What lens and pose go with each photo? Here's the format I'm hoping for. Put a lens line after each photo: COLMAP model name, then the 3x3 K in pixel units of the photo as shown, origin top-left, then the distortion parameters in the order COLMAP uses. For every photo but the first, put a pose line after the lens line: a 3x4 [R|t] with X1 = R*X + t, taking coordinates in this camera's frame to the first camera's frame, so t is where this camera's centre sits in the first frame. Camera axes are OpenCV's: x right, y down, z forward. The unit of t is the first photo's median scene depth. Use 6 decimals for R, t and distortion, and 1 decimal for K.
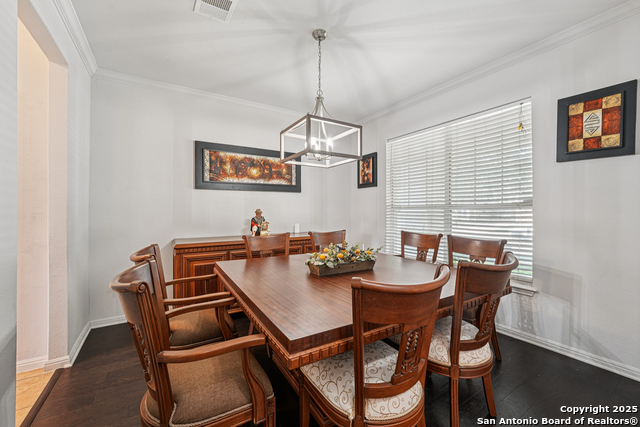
lens RADIAL K [[257.1, 0, 322.2], [0, 257.1, 210.6], [0, 0, 1]] dist [-0.003520, -0.000206]
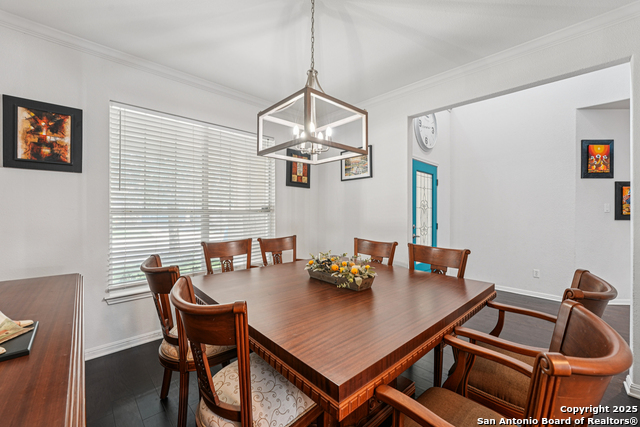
lens RADIAL K [[257.1, 0, 323.4], [0, 257.1, 213.1], [0, 0, 1]] dist [-0.003520, -0.000206]
pose [[-0.202243, -0.000704, 0.979335, -0.544274], [0.005660, 0.999982, 0.001888, -0.009637], [-0.979319, 0.005925, -0.202235, 0.787588]]
